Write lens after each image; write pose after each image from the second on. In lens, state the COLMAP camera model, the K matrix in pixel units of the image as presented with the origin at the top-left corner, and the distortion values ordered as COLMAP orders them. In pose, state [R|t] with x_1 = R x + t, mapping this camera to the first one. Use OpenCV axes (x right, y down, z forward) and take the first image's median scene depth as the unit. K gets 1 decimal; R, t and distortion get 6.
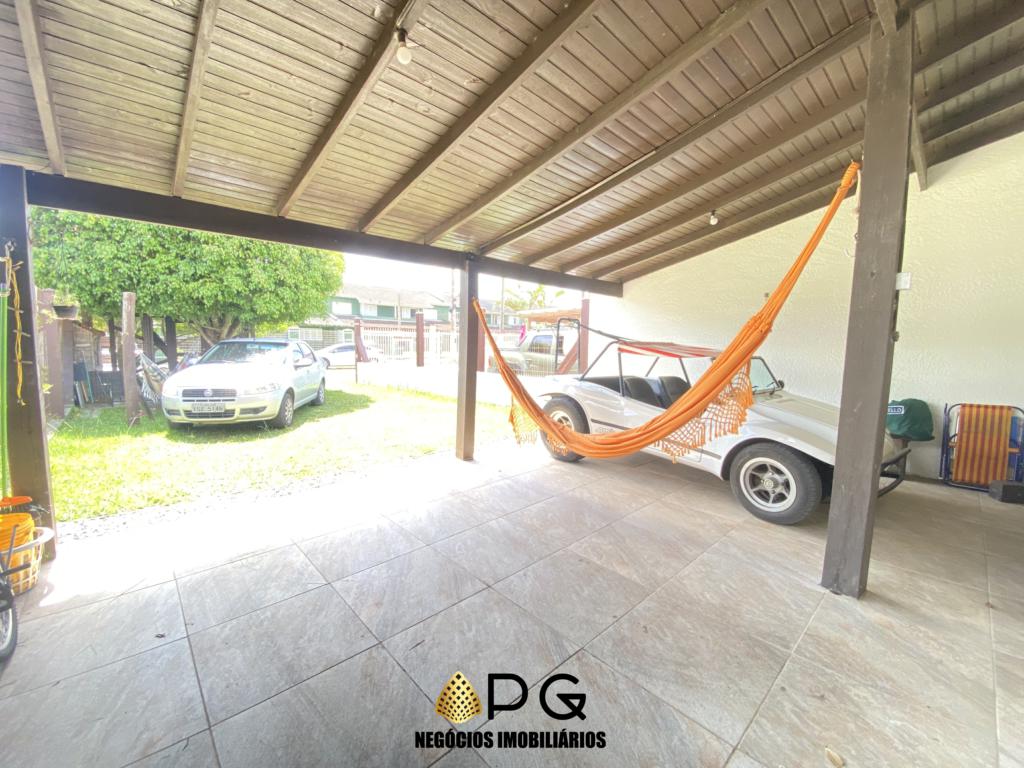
lens RADIAL K [[422.7, 0, 514.7], [0, 422.7, 384.8], [0, 0, 1]] dist [-0.014774, -0.000290]
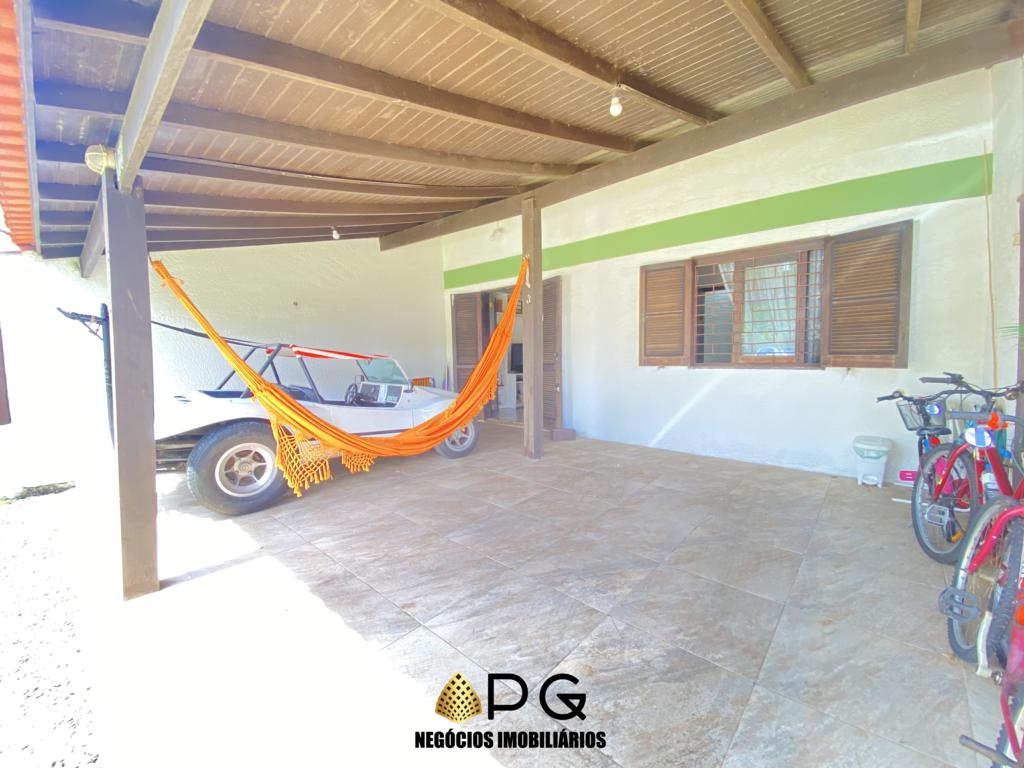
lens RADIAL K [[422.7, 0, 511.4], [0, 422.7, 381.5], [0, 0, 1]] dist [-0.014774, -0.000290]
pose [[-0.085848, -0.096451, 0.991629, -0.981589], [0.132986, 0.985287, 0.107347, -0.096125], [-0.987393, 0.141088, -0.071758, 0.944588]]
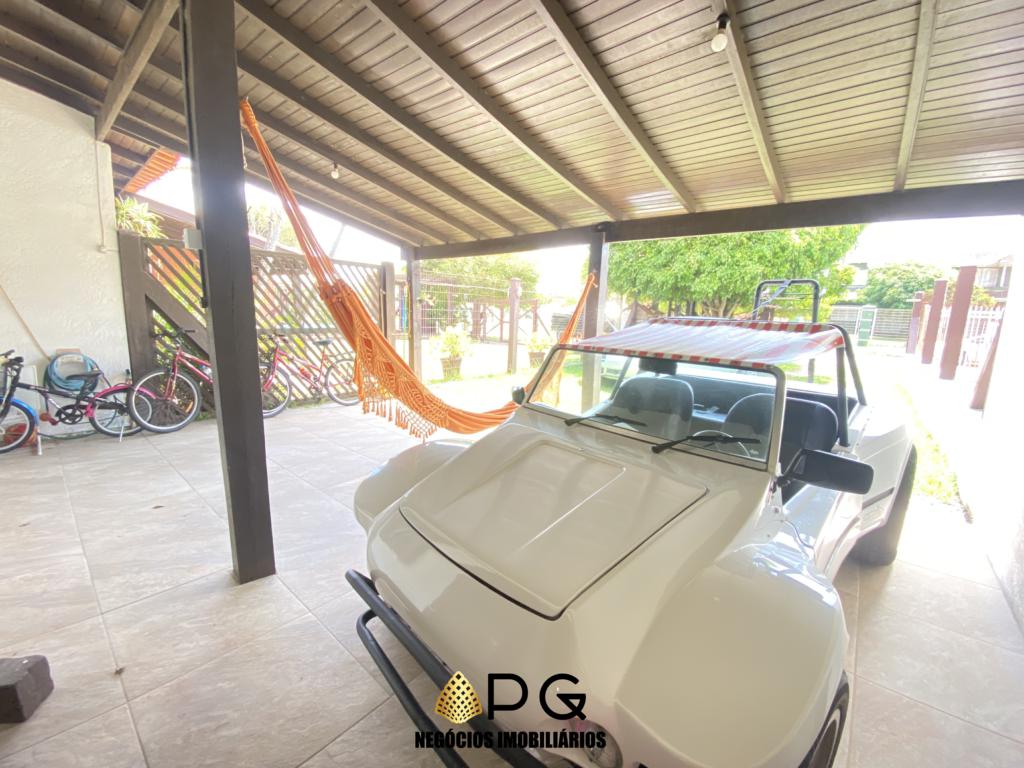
lens RADIAL K [[422.7, 0, 514.2], [0, 422.7, 380.2], [0, 0, 1]] dist [-0.014774, -0.000290]
pose [[0.124935, 0.137626, -0.982573, 1.323663], [-0.141685, 0.982658, 0.119622, -0.085561], [0.981996, 0.124271, 0.142267, 1.067951]]
